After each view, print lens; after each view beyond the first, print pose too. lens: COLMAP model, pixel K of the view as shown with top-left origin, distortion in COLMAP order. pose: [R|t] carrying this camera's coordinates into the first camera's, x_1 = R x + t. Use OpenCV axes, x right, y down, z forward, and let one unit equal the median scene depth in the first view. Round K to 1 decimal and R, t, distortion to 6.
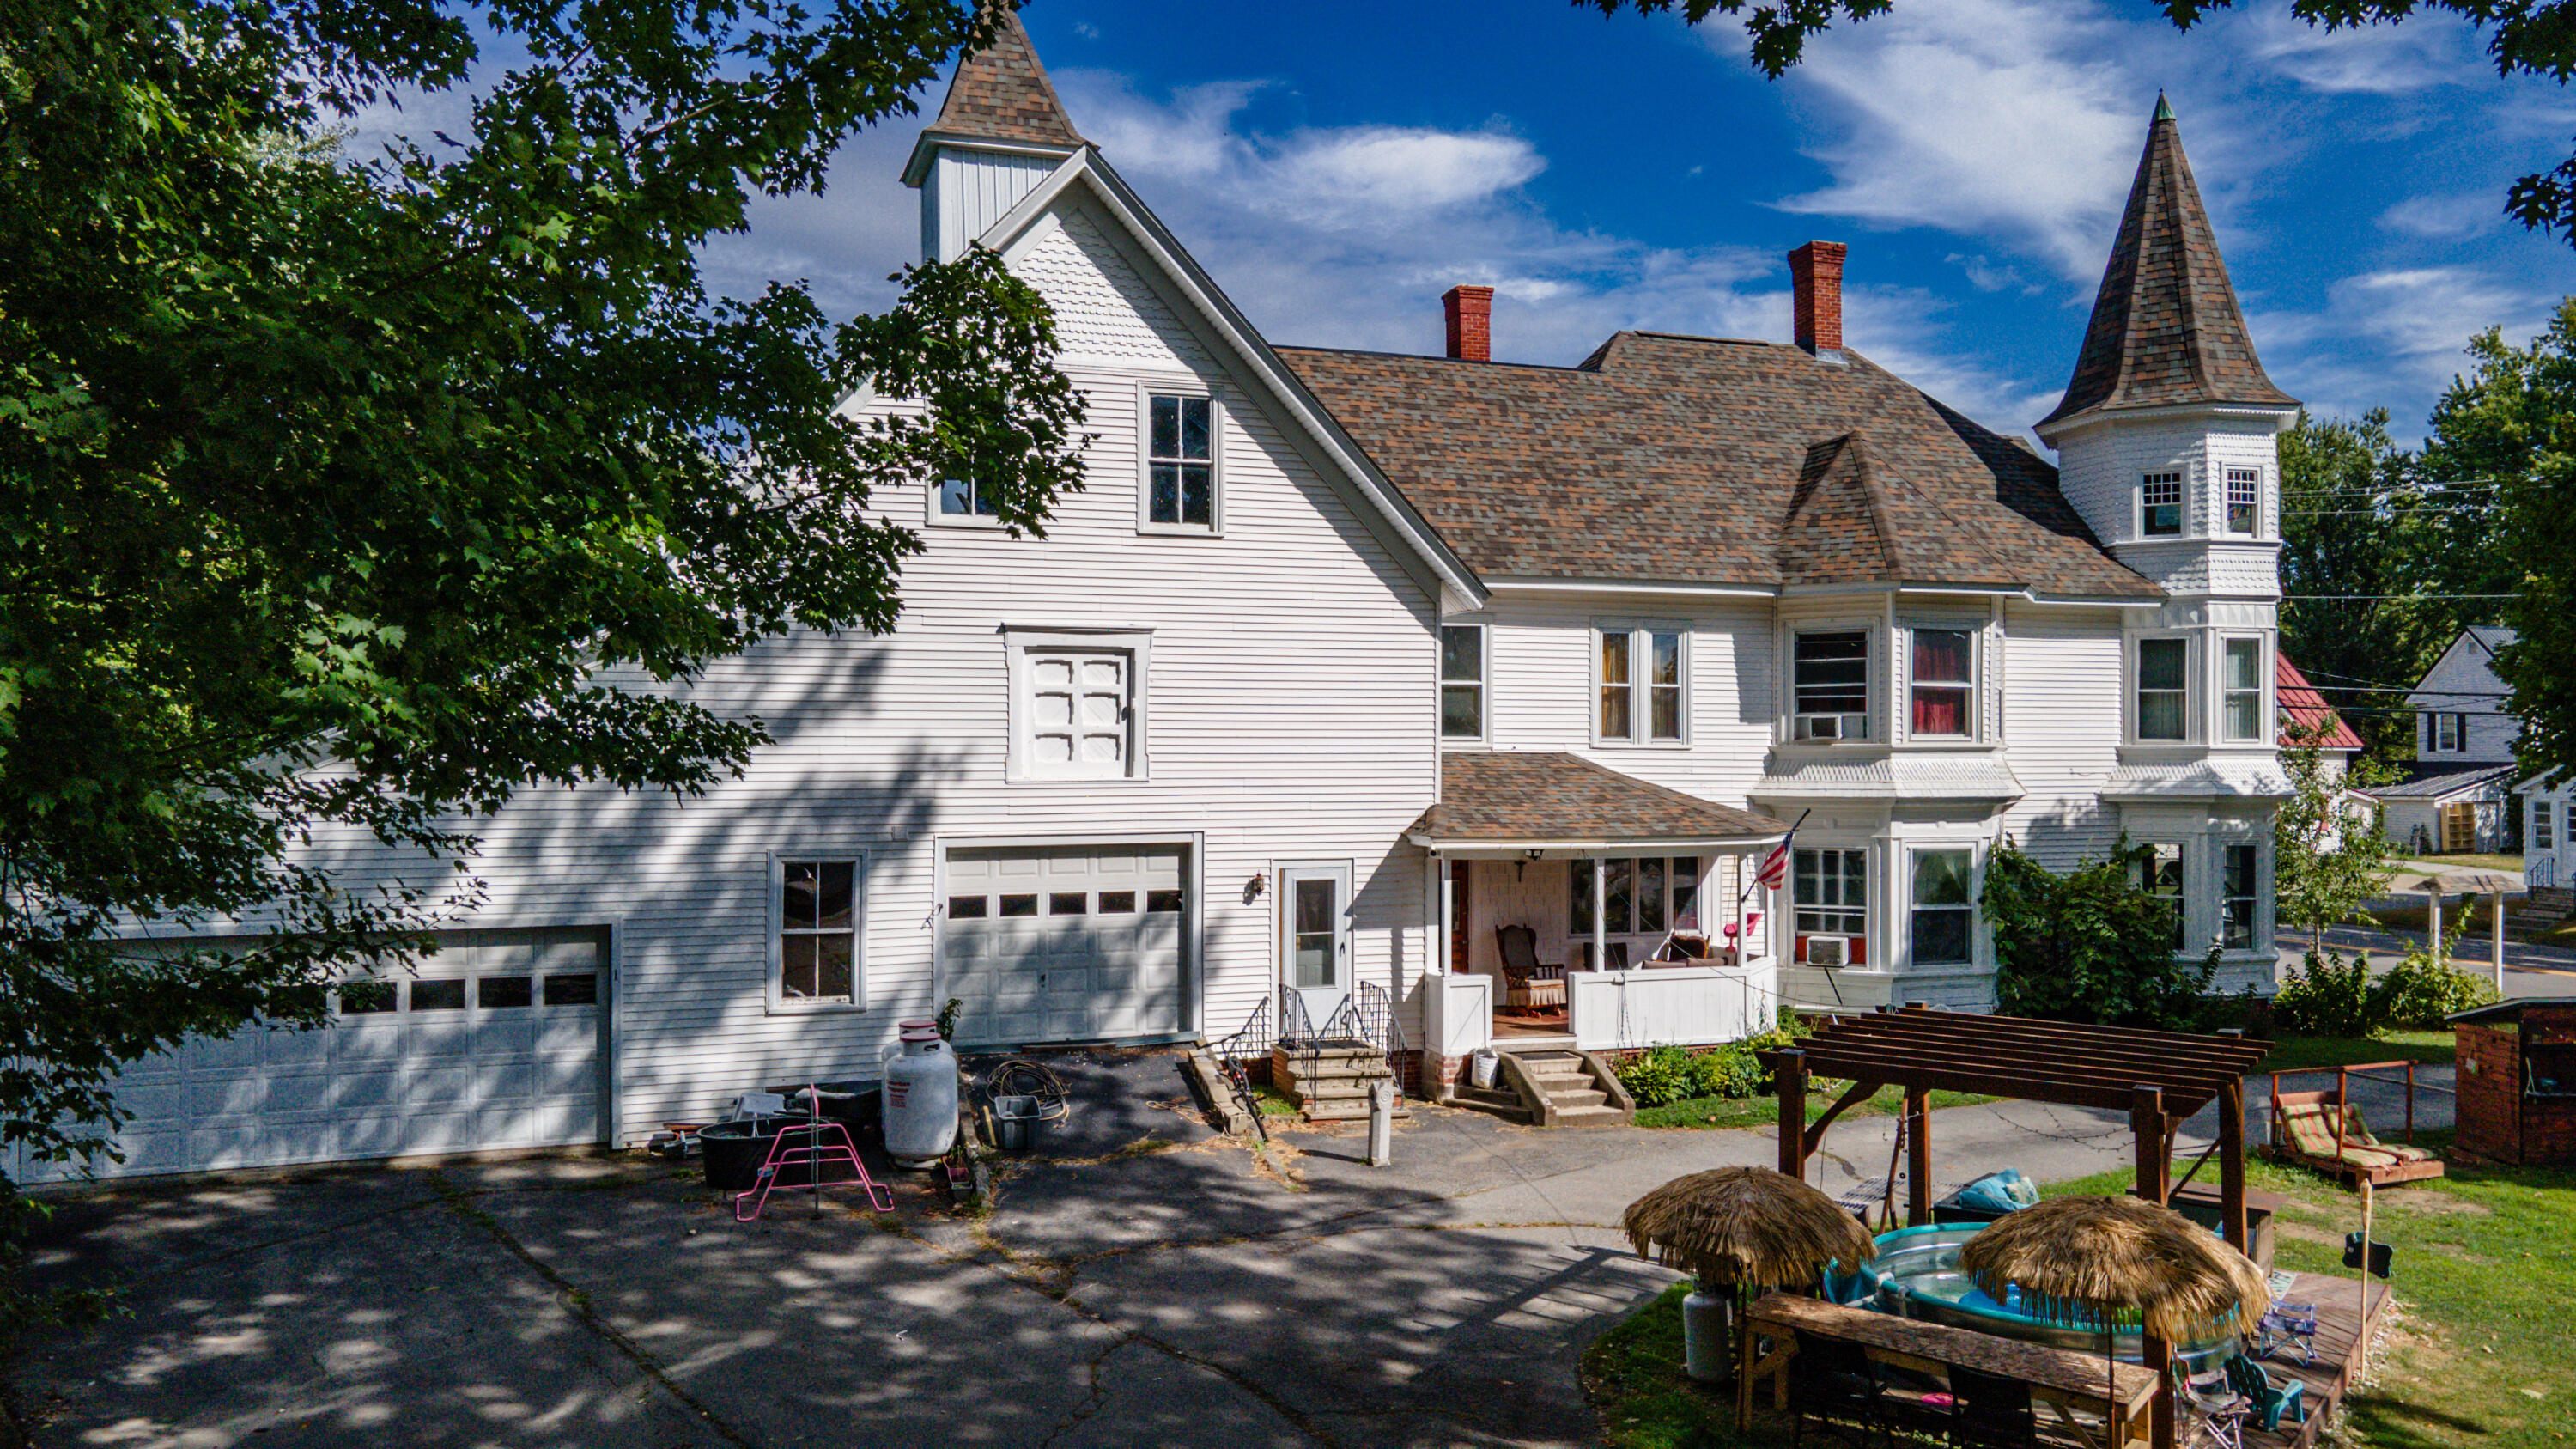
lens RADIAL K [[1875.7, 0, 1360.4], [0, 1875.7, 709.2], [0, 0, 1]] dist [0.028785, 0.024366]
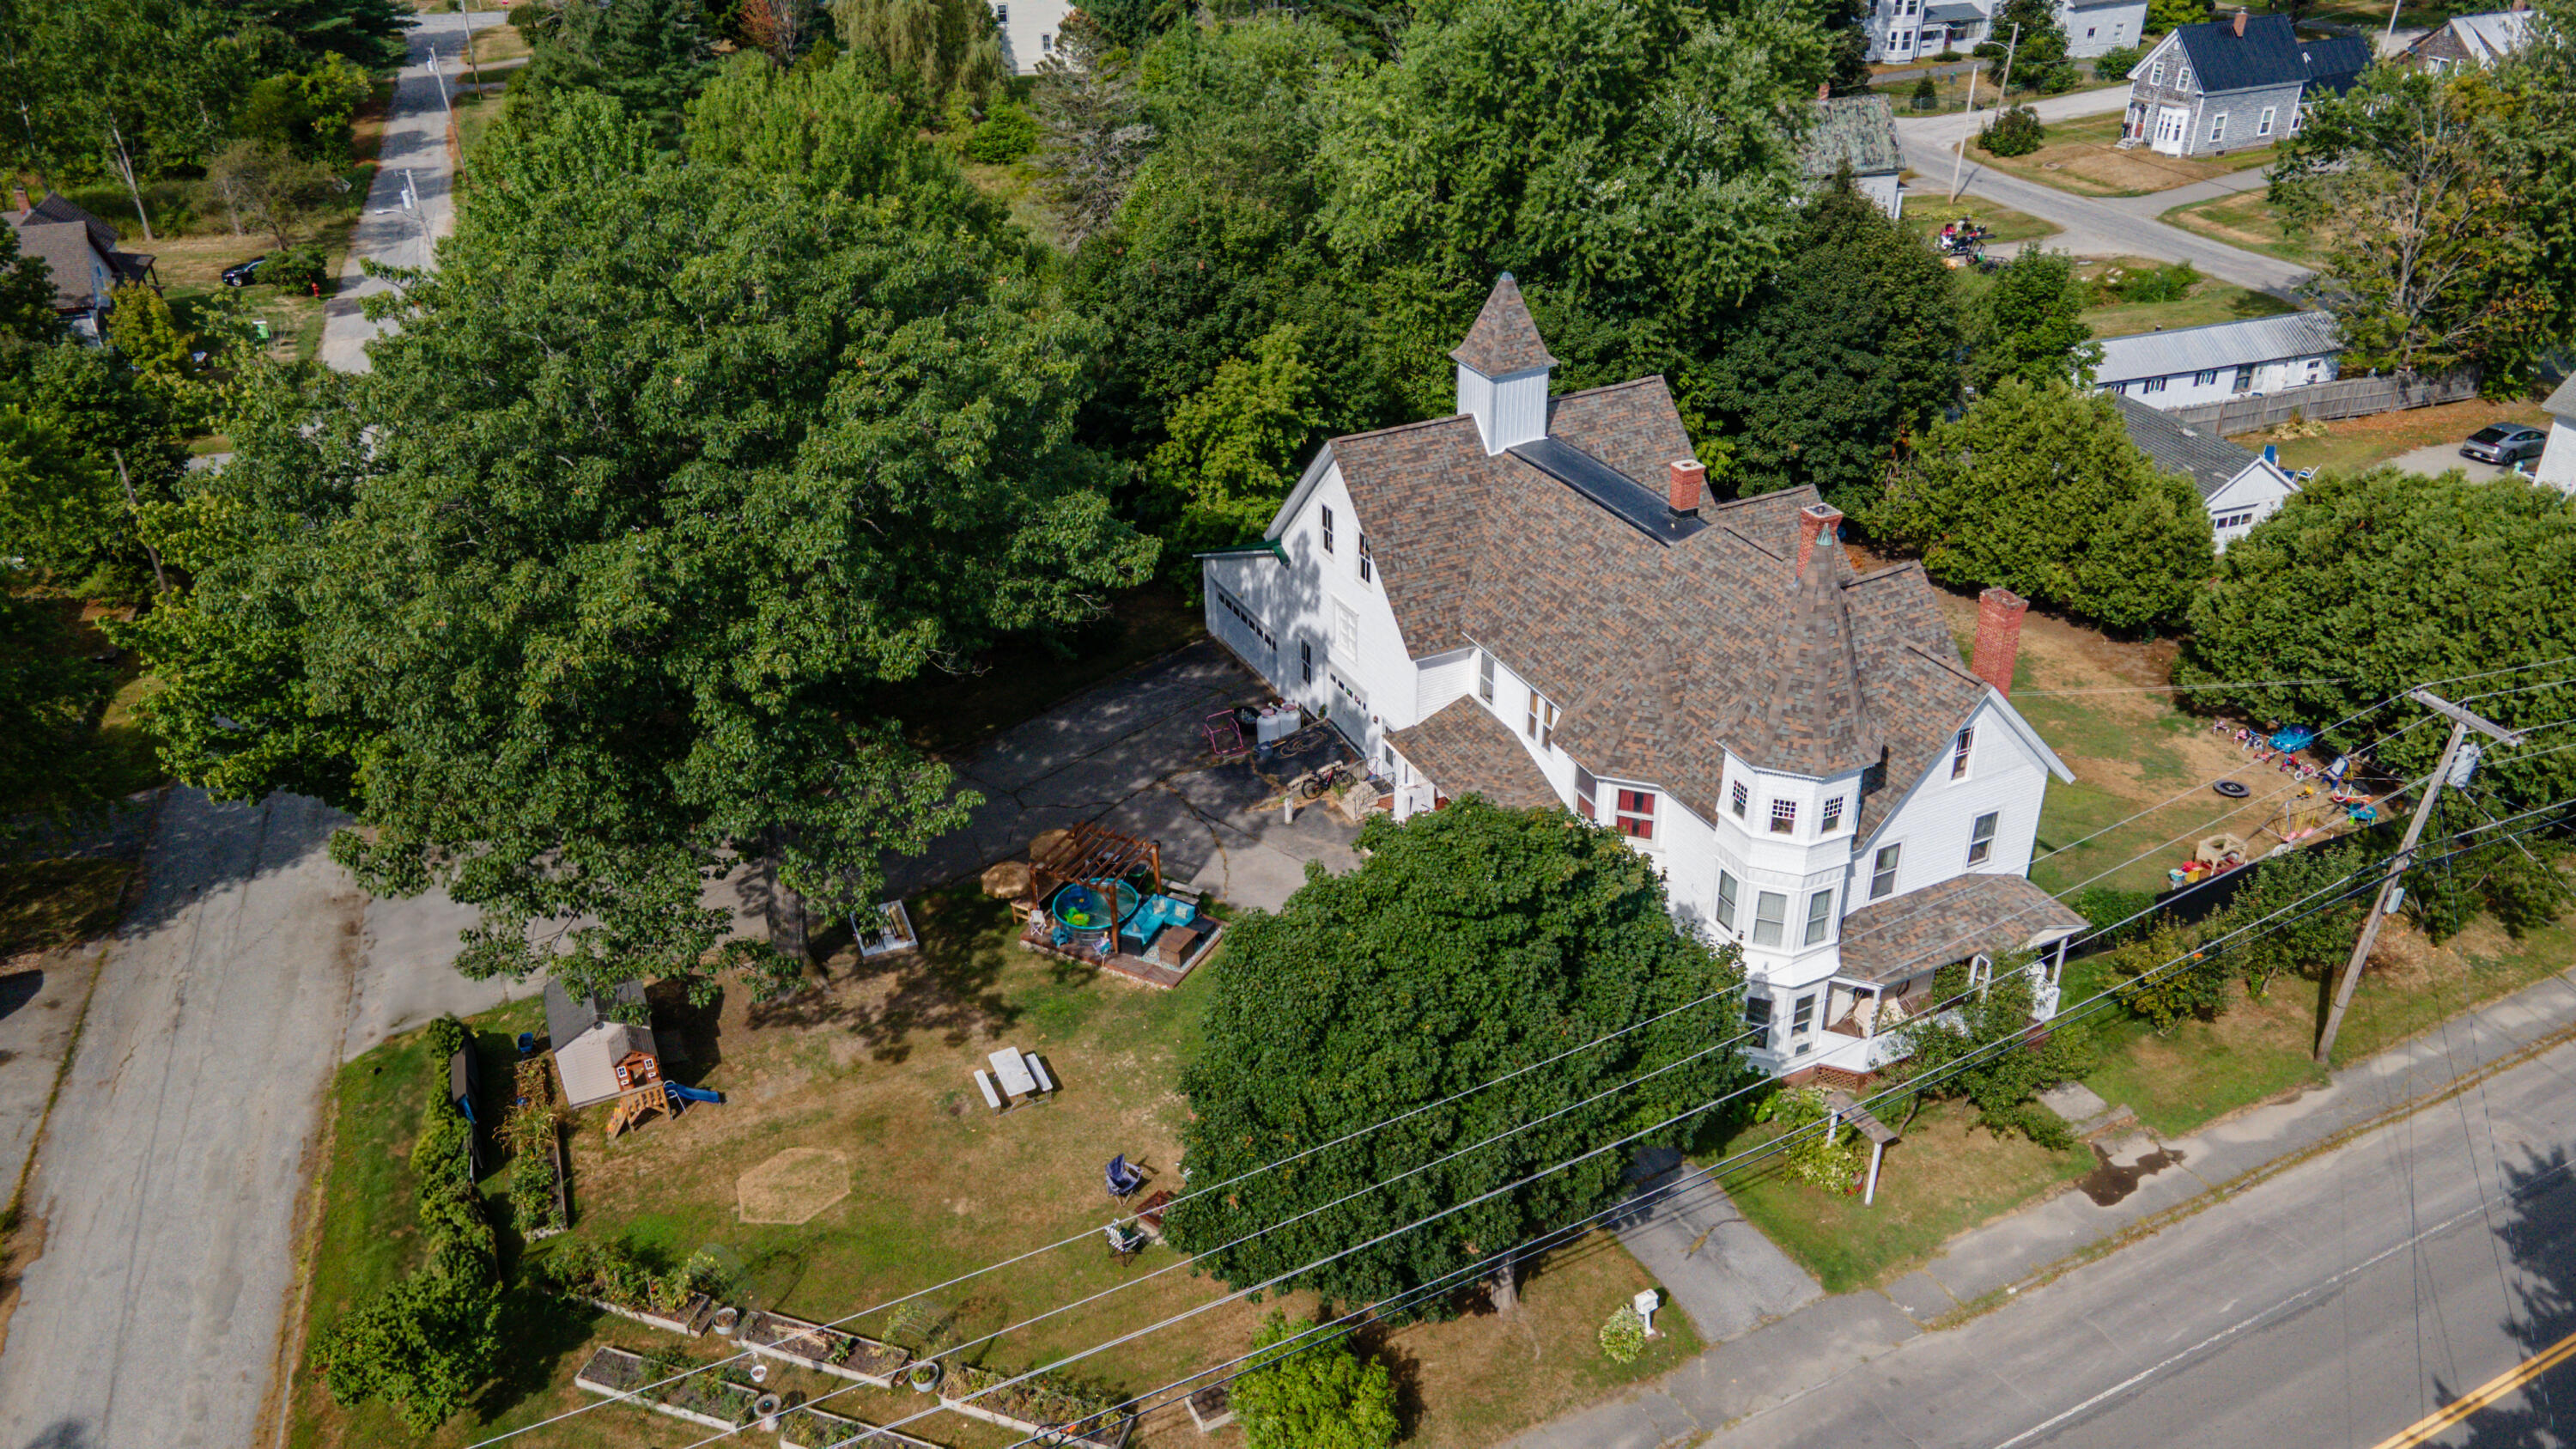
lens RADIAL K [[1875.7, 0, 1281.1], [0, 1875.7, 731.6], [0, 0, 1]] dist [0.028785, 0.024366]
pose [[0.099230, 0.487703, -0.867352, 1.681894], [0.046033, 0.868471, 0.493598, -0.904602], [0.993999, -0.088907, 0.063728, 0.536066]]
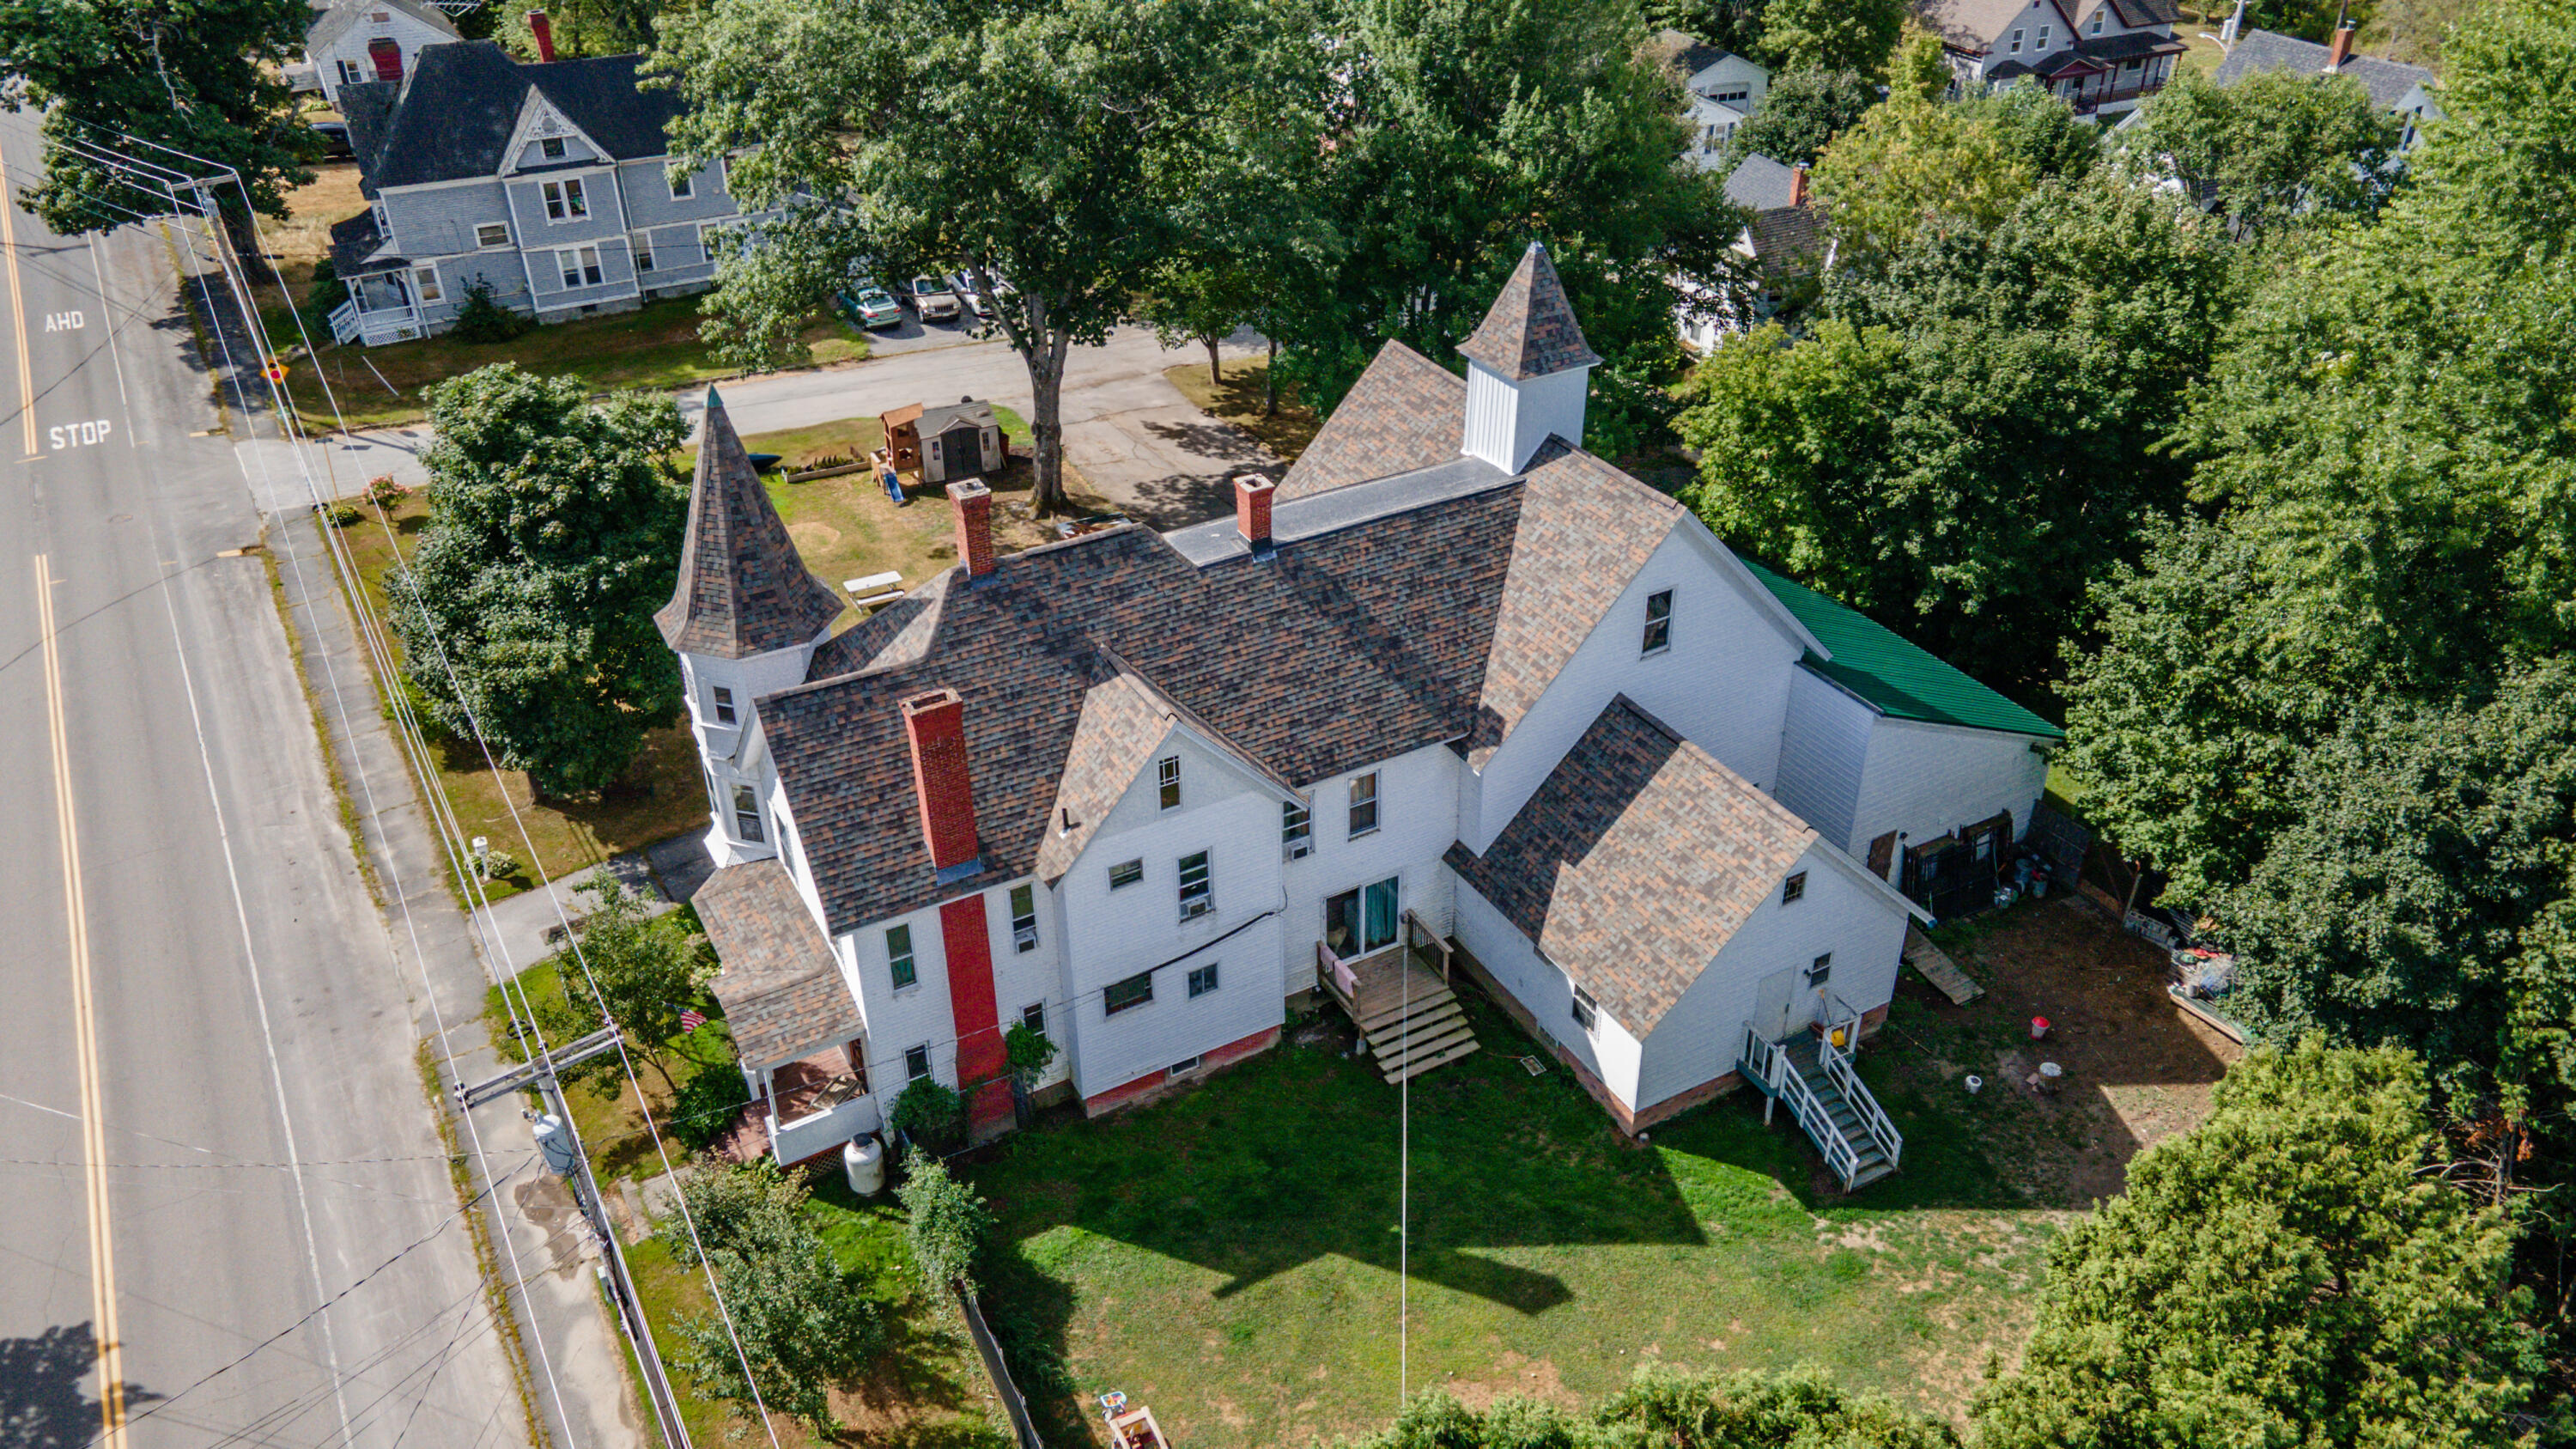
lens RADIAL K [[1875.7, 0, 1280.8], [0, 1875.7, 724.4], [0, 0, 1]] dist [0.028785, 0.024366]
pose [[-0.986723, 0.094787, -0.131884, 0.242091], [0.015308, 0.862693, 0.505496, -0.772390], [0.161690, 0.496766, -0.852690, 2.313893]]
